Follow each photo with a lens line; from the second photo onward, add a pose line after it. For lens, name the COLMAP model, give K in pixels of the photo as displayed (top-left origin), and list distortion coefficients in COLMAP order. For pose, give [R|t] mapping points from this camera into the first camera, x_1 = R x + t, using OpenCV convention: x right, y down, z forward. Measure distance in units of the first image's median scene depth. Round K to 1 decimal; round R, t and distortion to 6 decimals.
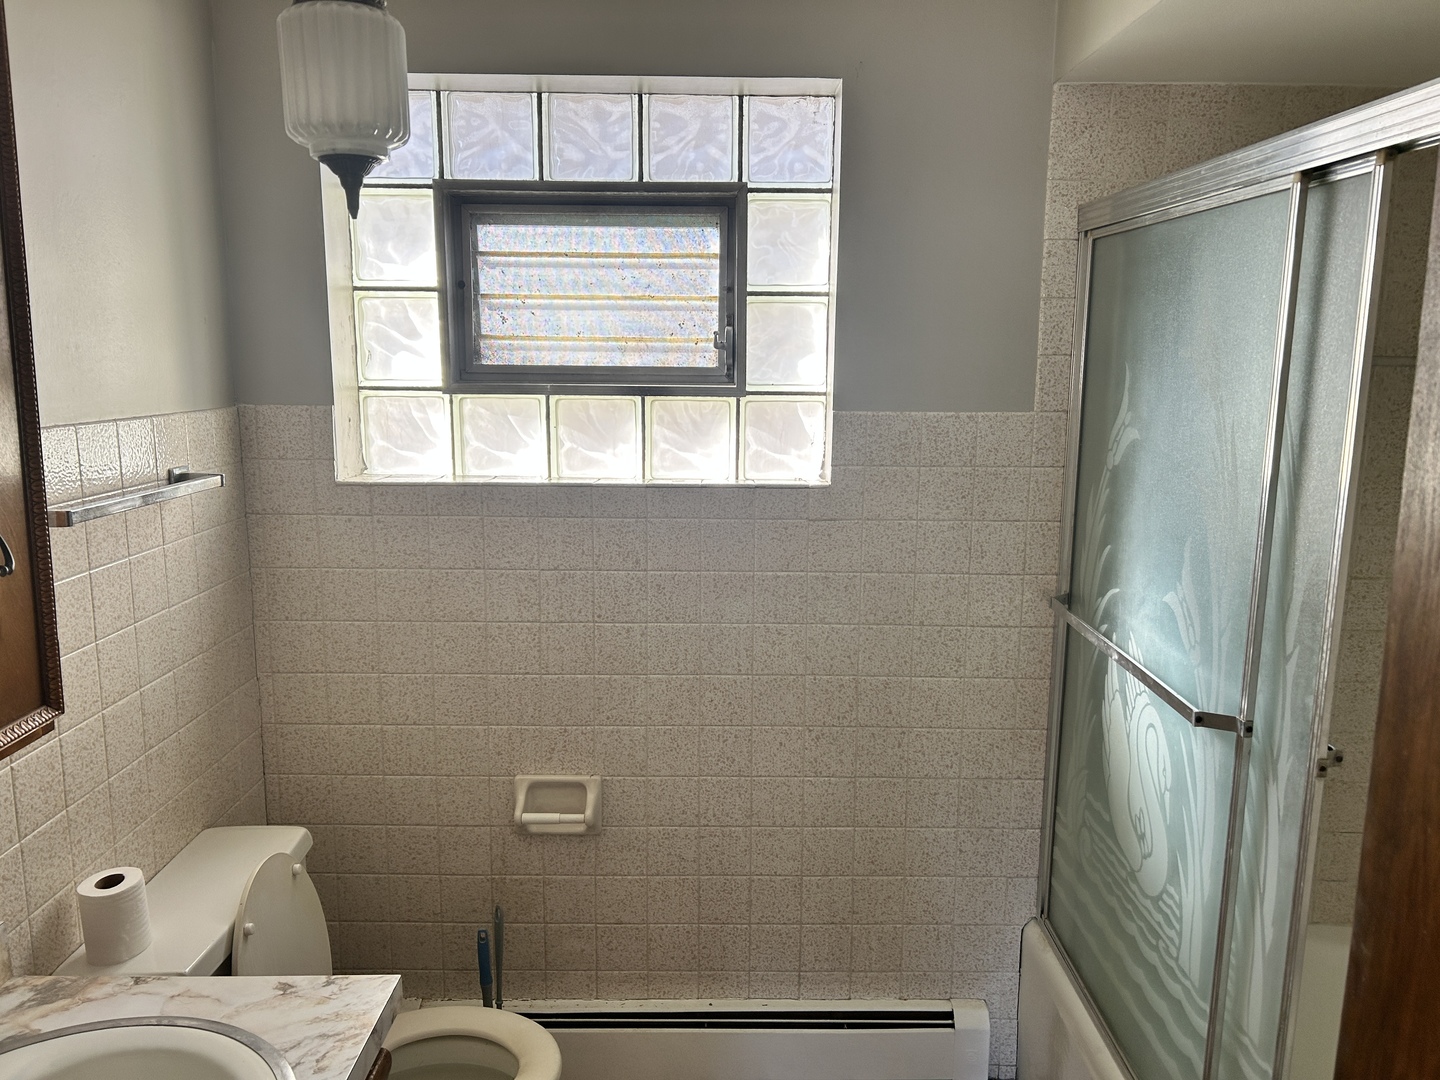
lens RADIAL K [[1066.9, 0, 724.4], [0, 1066.9, 545.1], [0, 0, 1]] dist [0.075572, -0.112568]
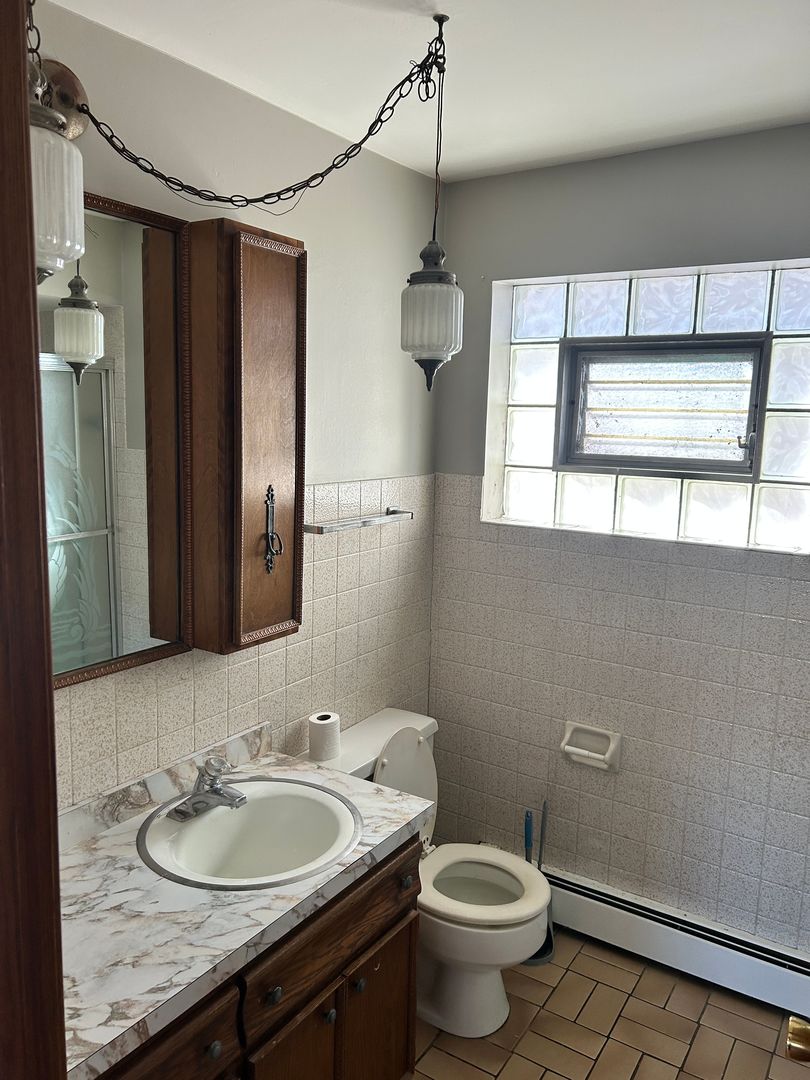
lens RADIAL K [[795.9, 0, 405.0], [0, 795.9, 540.0], [0, 0, 1]] dist [0.063915, -0.203198]
pose [[0.831092, 0.099239, -0.547210, 0.214711], [-0.116121, 0.993228, 0.003766, -0.019330], [0.543877, 0.060413, 0.836987, -0.099124]]
